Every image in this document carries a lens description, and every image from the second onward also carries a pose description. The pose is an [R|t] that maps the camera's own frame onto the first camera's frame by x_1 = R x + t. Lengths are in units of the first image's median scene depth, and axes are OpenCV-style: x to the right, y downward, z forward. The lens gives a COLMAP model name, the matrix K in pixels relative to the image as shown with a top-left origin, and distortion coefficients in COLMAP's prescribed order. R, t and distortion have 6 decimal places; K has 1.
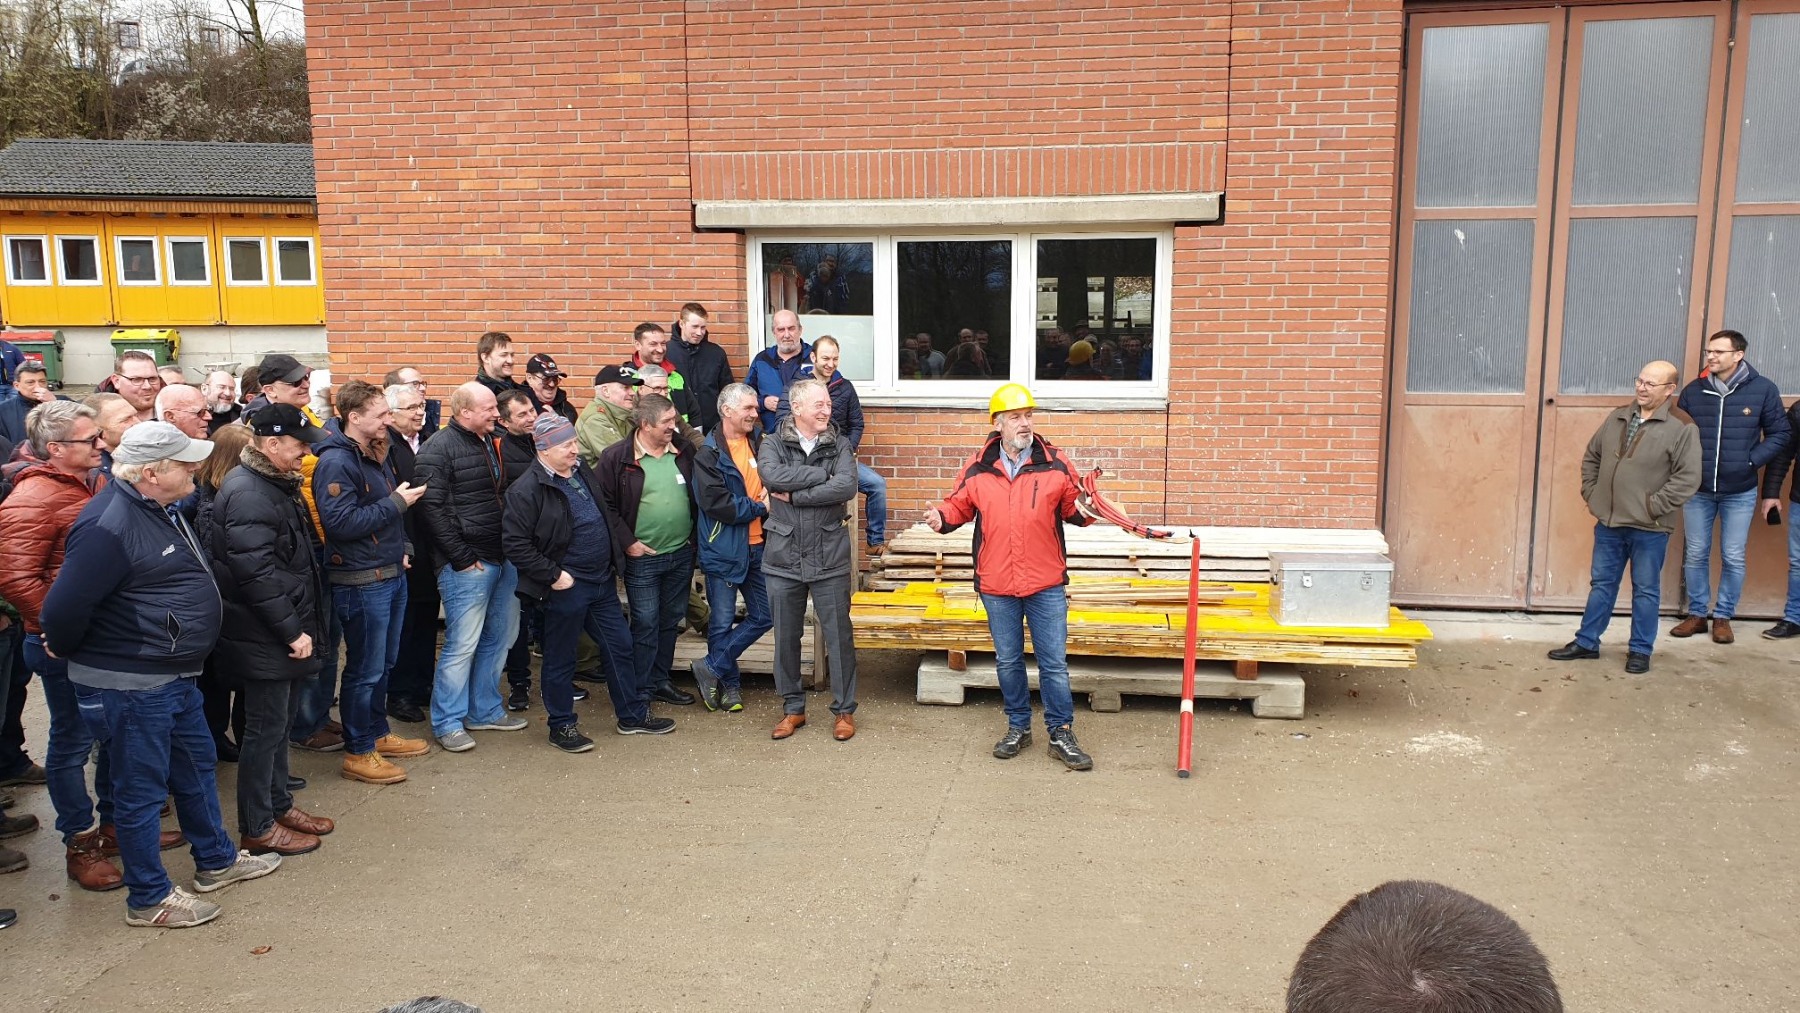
lens RADIAL K [[1374.7, 0, 899.5], [0, 1374.7, 548.5], [0, 0, 1]] dist [0.097725, -0.201968]
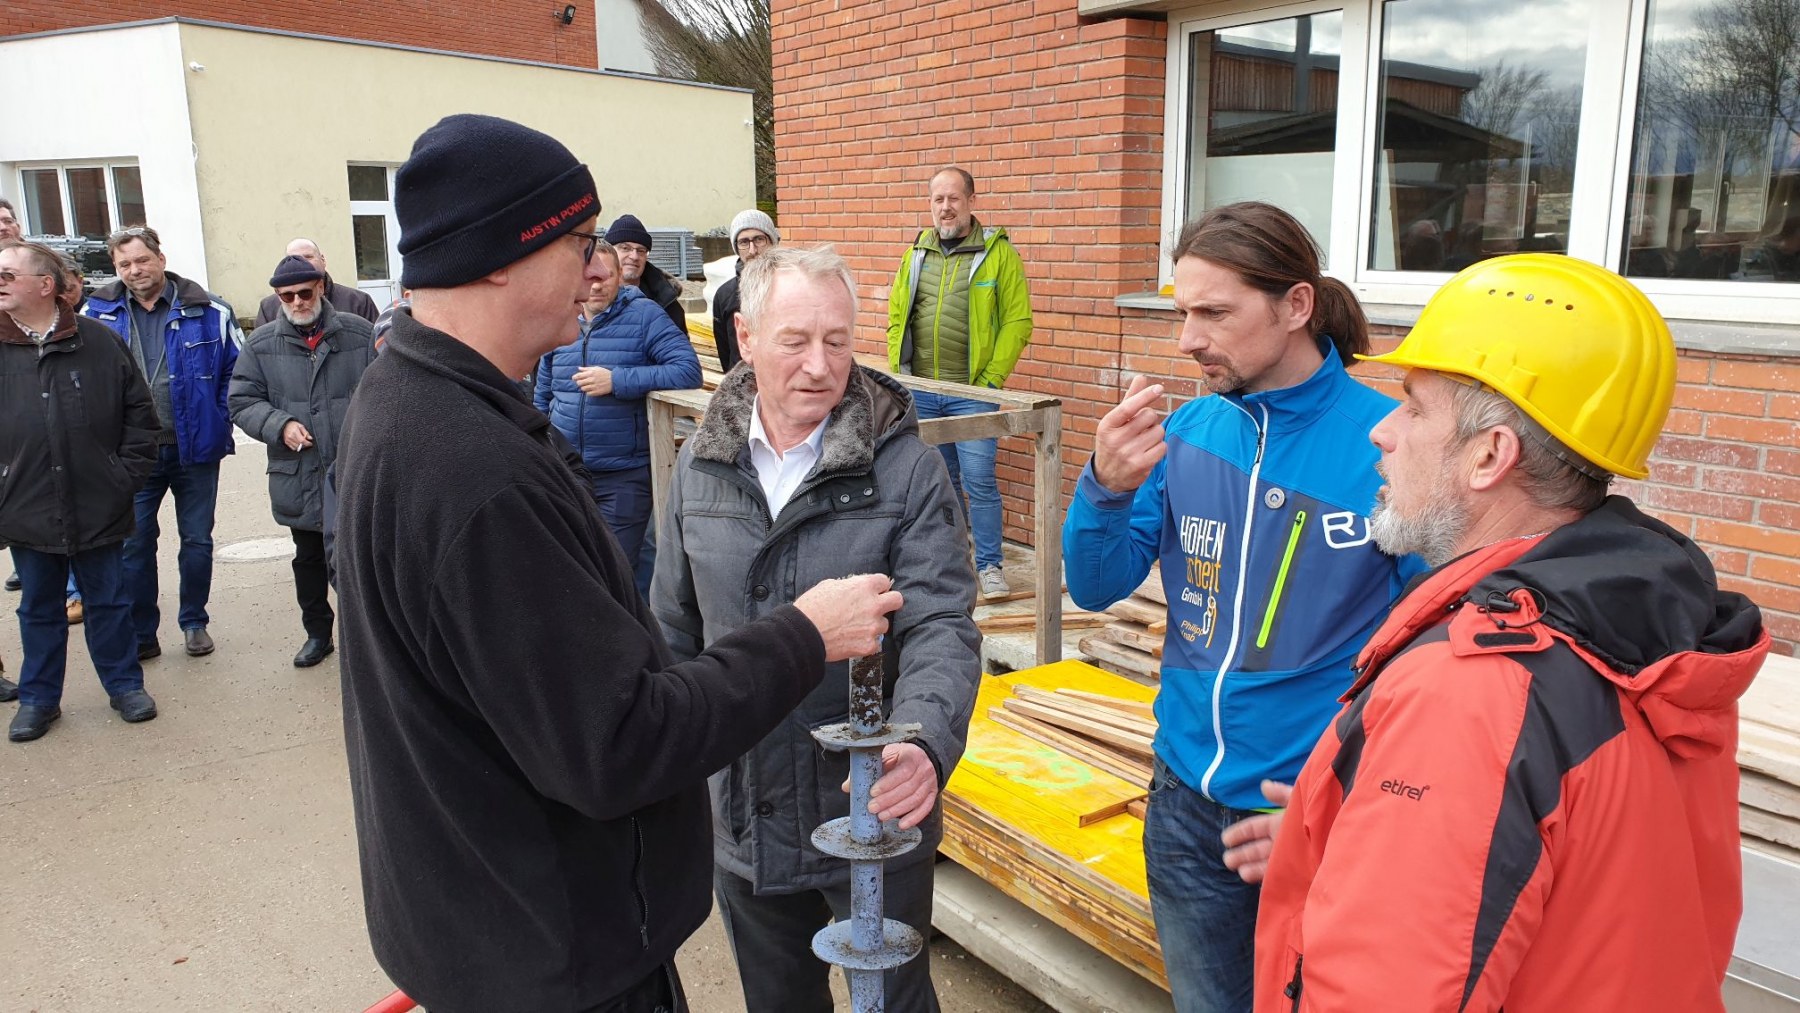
lens RADIAL K [[1389.0, 0, 928.3], [0, 1389.0, 541.3], [0, 0, 1]] dist [0.031302, -0.046716]
pose [[0.683625, 0.161914, -0.711647, 0.297953], [-0.124568, 0.986659, 0.104821, -0.059409], [0.719124, 0.016990, 0.694674, 0.540589]]
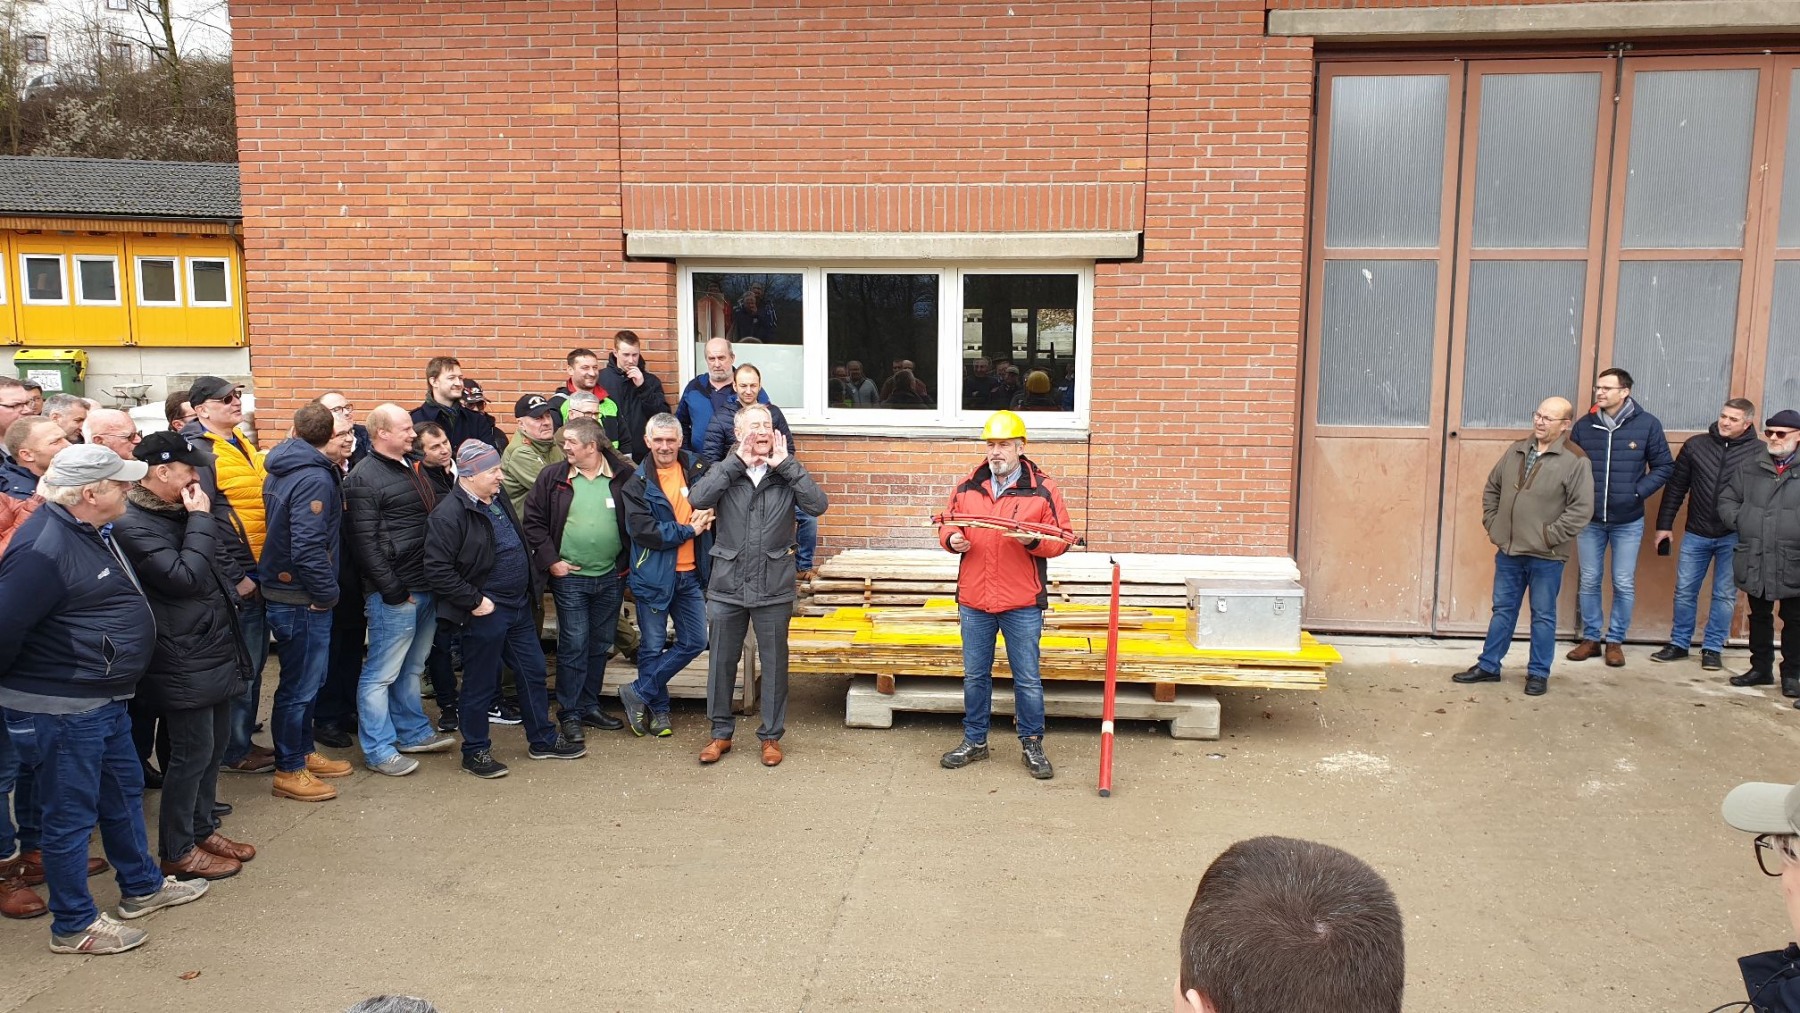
lens RADIAL K [[1374.7, 0, 899.5], [0, 1374.7, 548.5], [0, 0, 1]] dist [0.097725, -0.201968]
pose [[0.998555, 0.002797, 0.053671, -0.002266], [-0.001763, 0.999812, -0.019311, 0.000407], [-0.053715, 0.019188, 0.998372, -0.017169]]
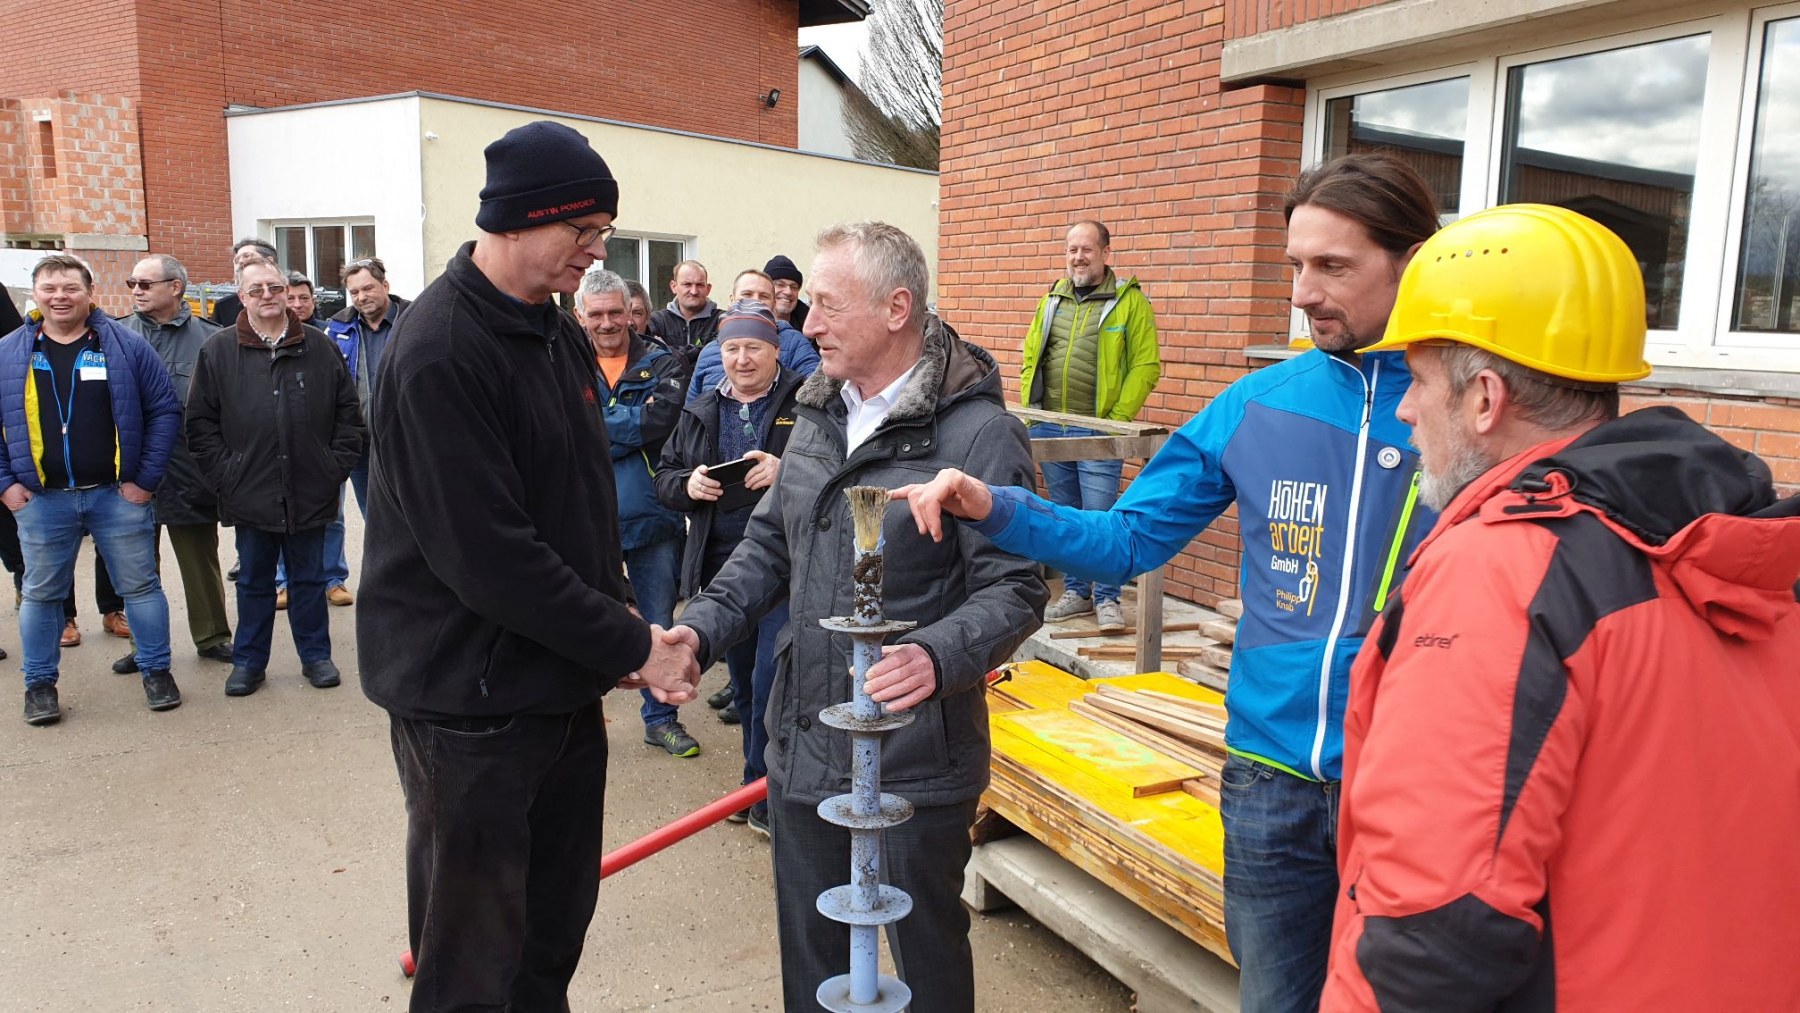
lens RADIAL K [[1413.5, 0, 907.6], [0, 1413.5, 532.3], [0, 0, 1]] dist [0.006501, -0.002147]
pose [[0.568968, 0.144435, -0.809576, 0.348765], [-0.166958, 0.984241, 0.058260, -0.040068], [0.805233, 0.102017, 0.584116, 0.532715]]
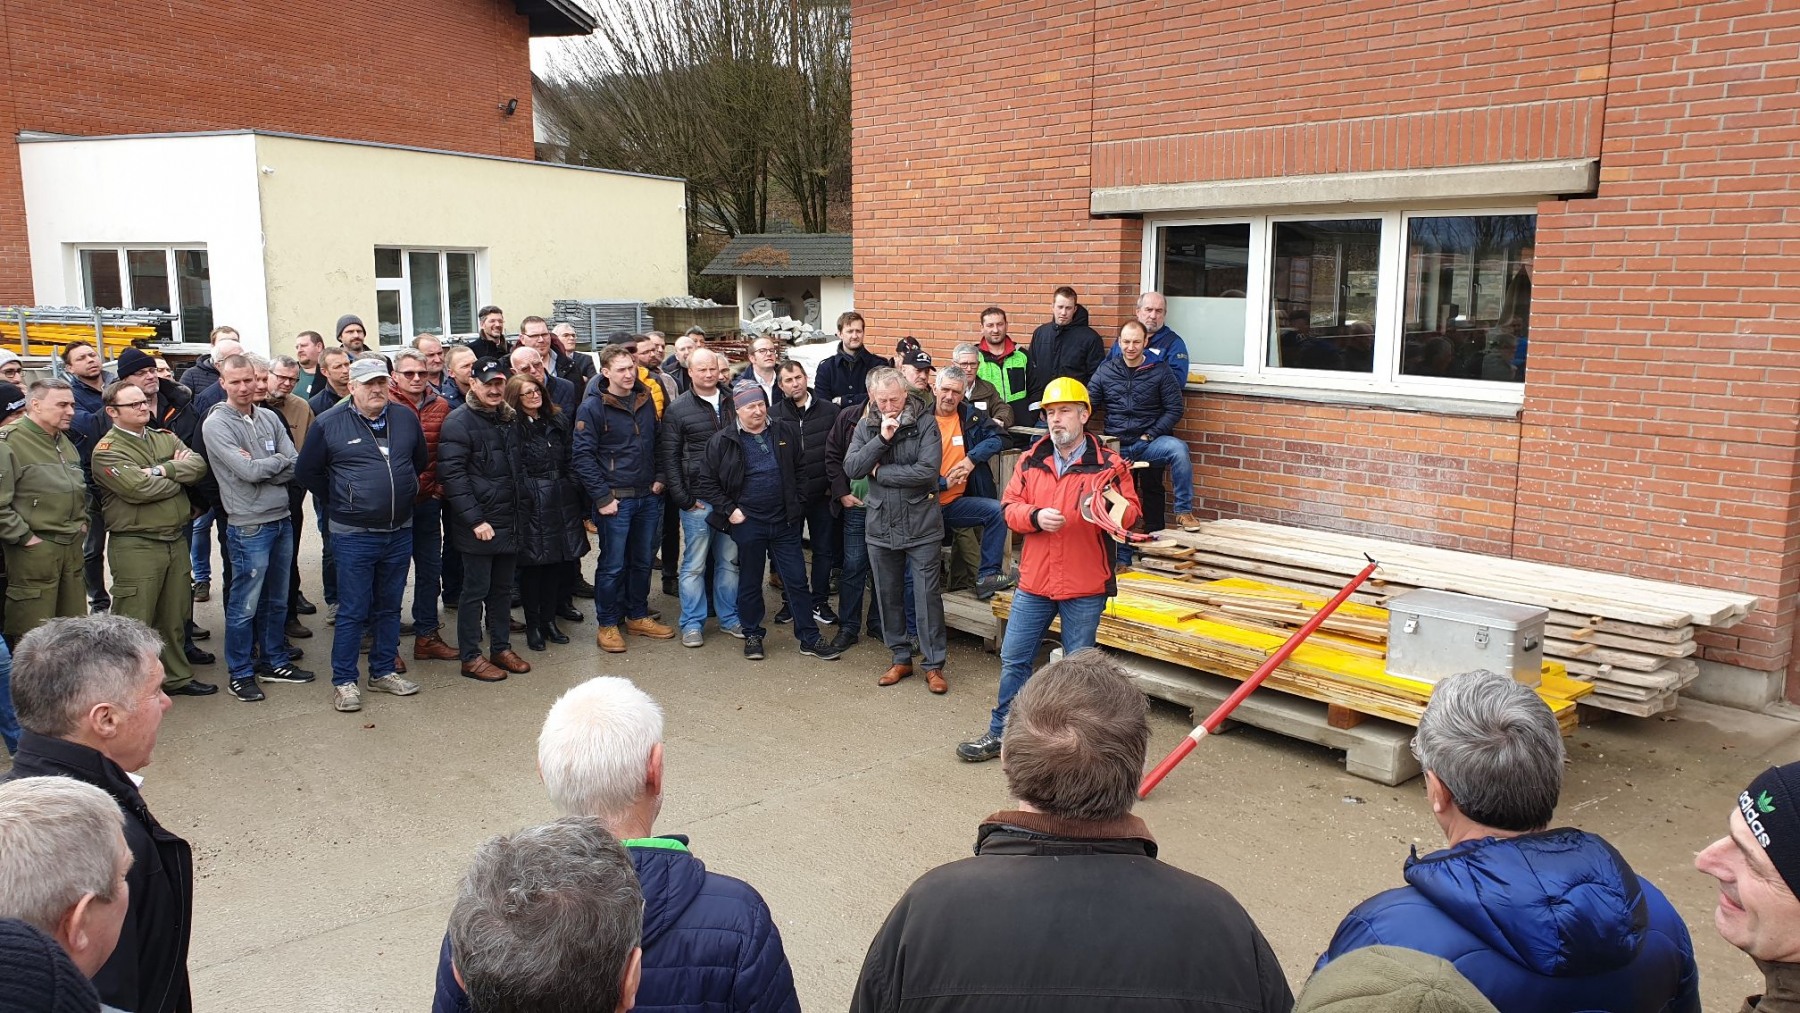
lens RADIAL K [[1374.7, 0, 899.5], [0, 1374.7, 548.5], [0, 0, 1]] dist [0.097725, -0.201968]
pose [[0.756434, 0.132157, -0.640580, 0.464176], [-0.118330, 0.990865, 0.064693, -0.032776], [0.643277, 0.026864, 0.765162, 0.114114]]
